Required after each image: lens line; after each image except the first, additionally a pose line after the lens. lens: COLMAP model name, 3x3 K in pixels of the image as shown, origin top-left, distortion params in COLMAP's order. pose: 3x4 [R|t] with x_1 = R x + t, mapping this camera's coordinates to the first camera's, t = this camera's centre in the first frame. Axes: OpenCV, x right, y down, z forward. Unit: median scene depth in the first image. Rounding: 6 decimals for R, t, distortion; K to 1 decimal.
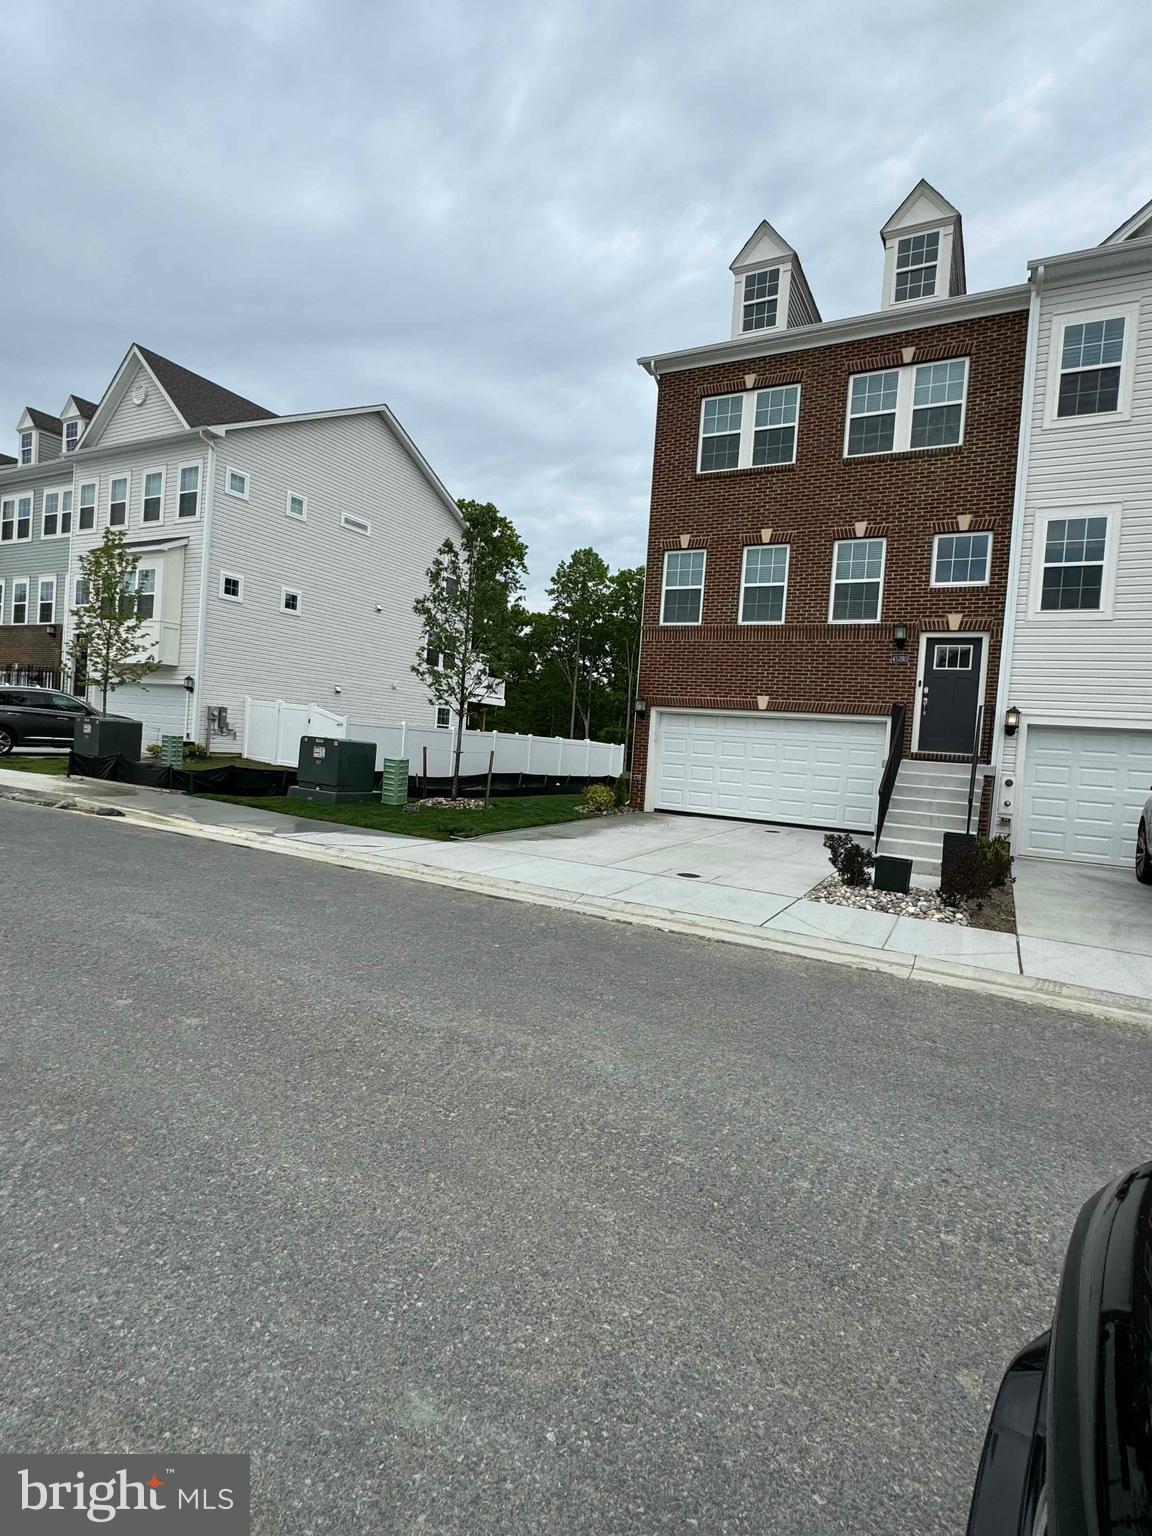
lens RADIAL K [[762.5, 0, 576.5], [0, 762.5, 765.3], [0, 0, 1]] dist [-0.023696, -0.000916]
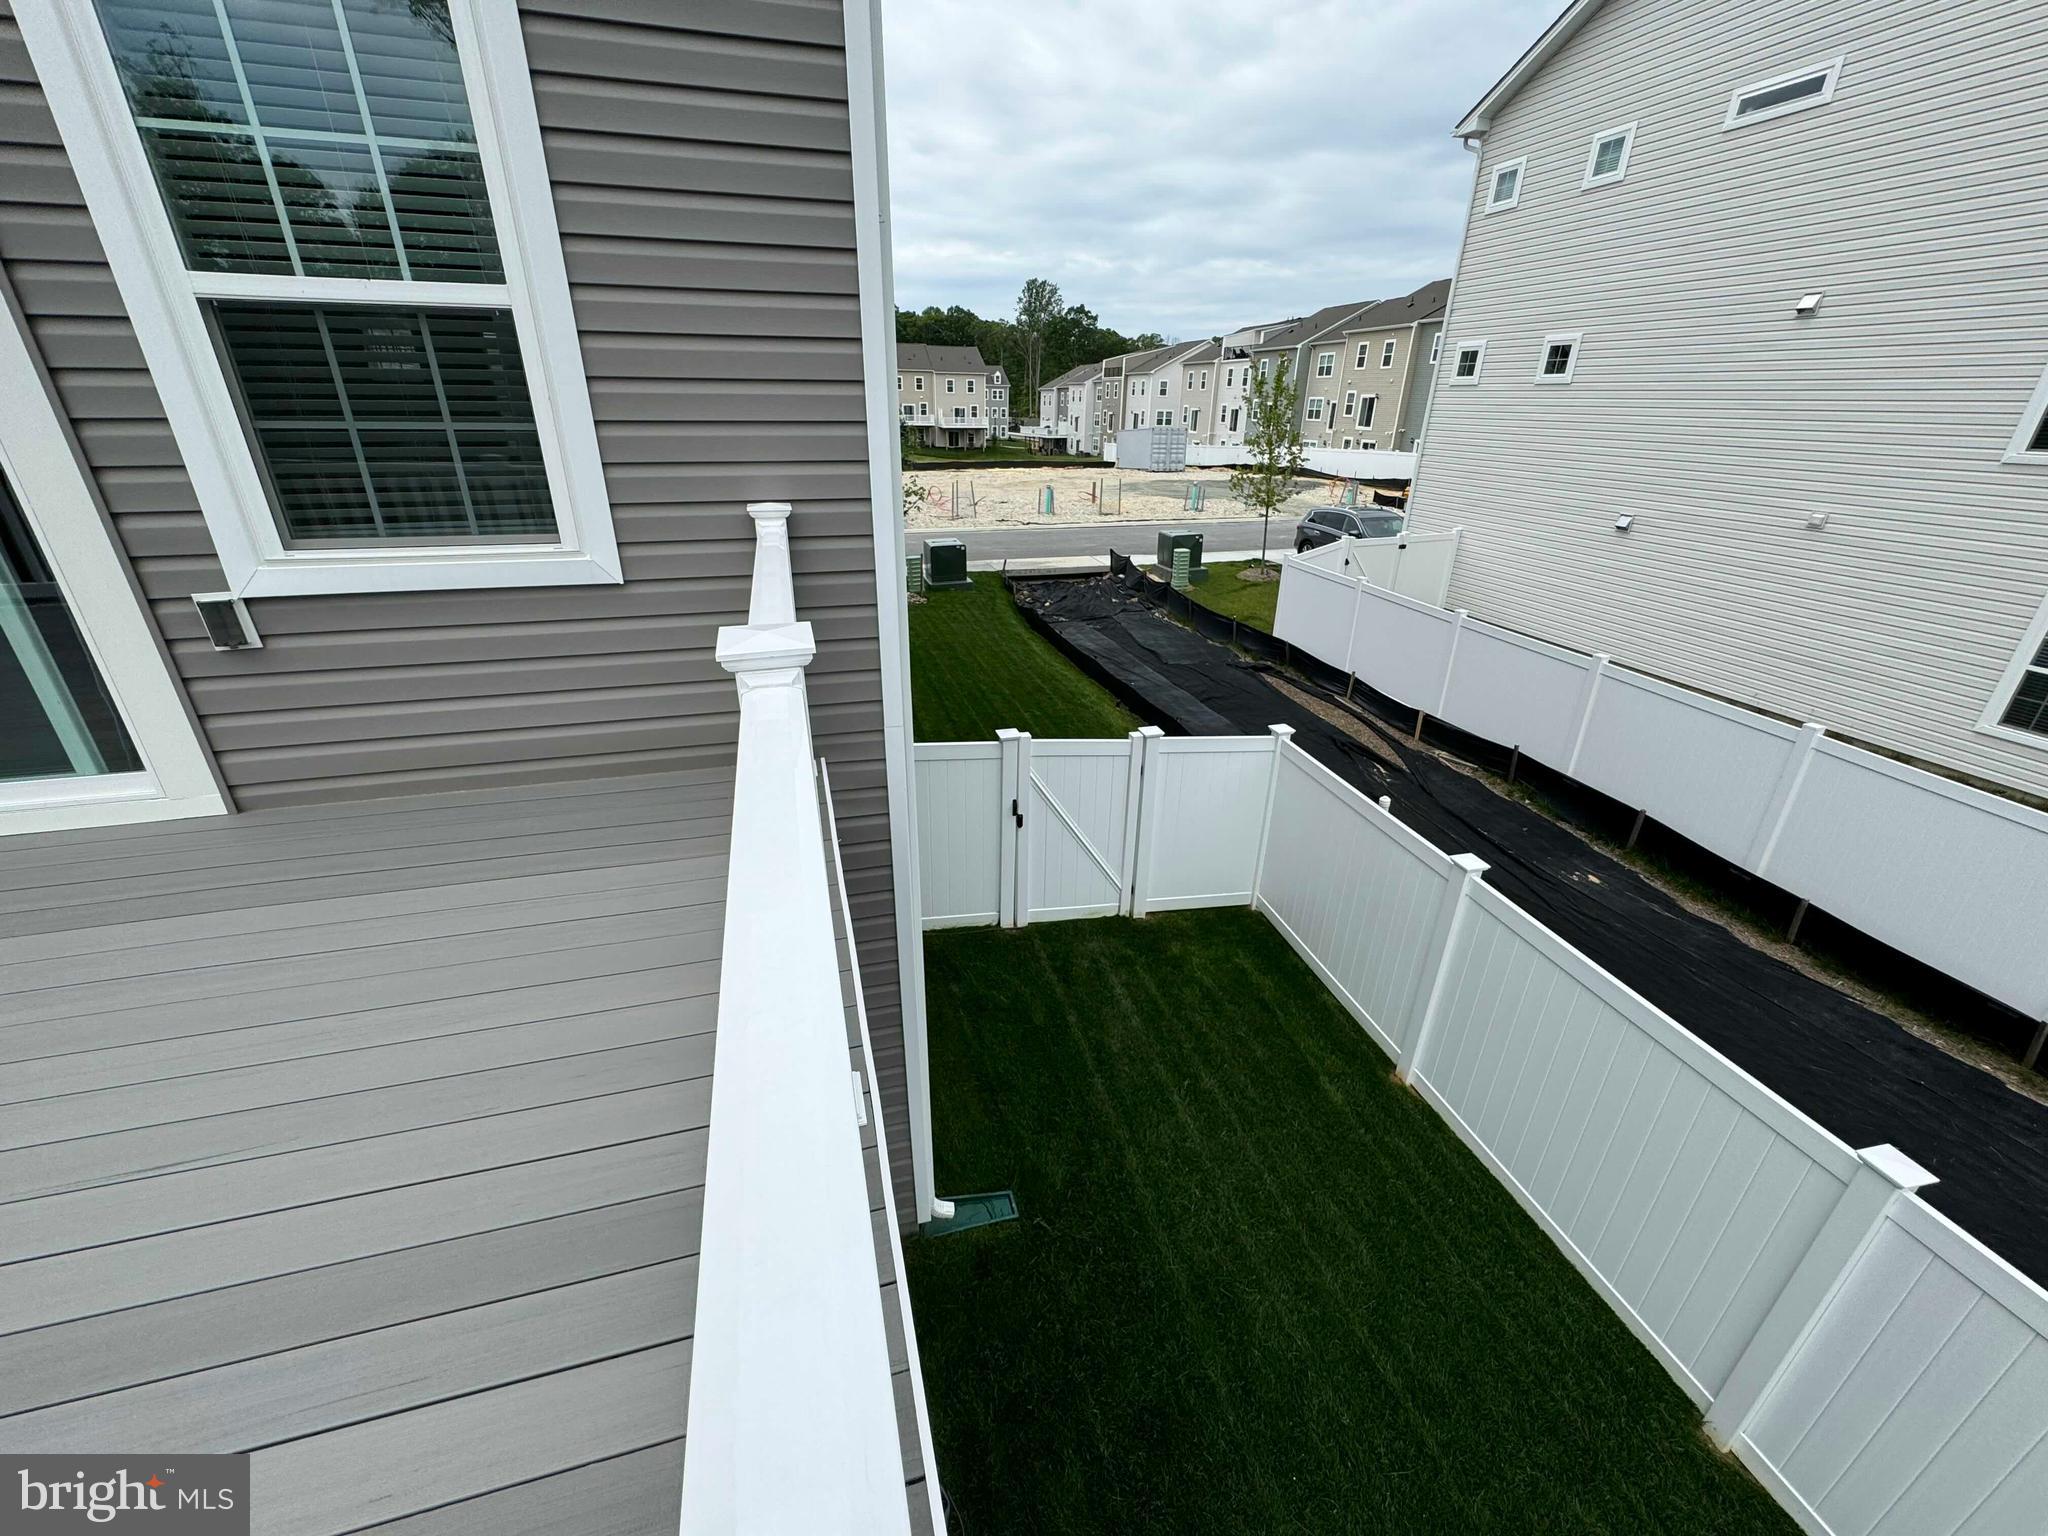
lens RADIAL K [[819.4, 0, 1025.4], [0, 819.4, 771.7], [0, 0, 1]] dist [0.000405, 0.000175]
pose [[-0.708450, 0.214359, -0.672420, 0.392876], [-0.085274, 0.919780, 0.383057, -0.131722], [0.700591, 0.328717, -0.633339, 1.212657]]
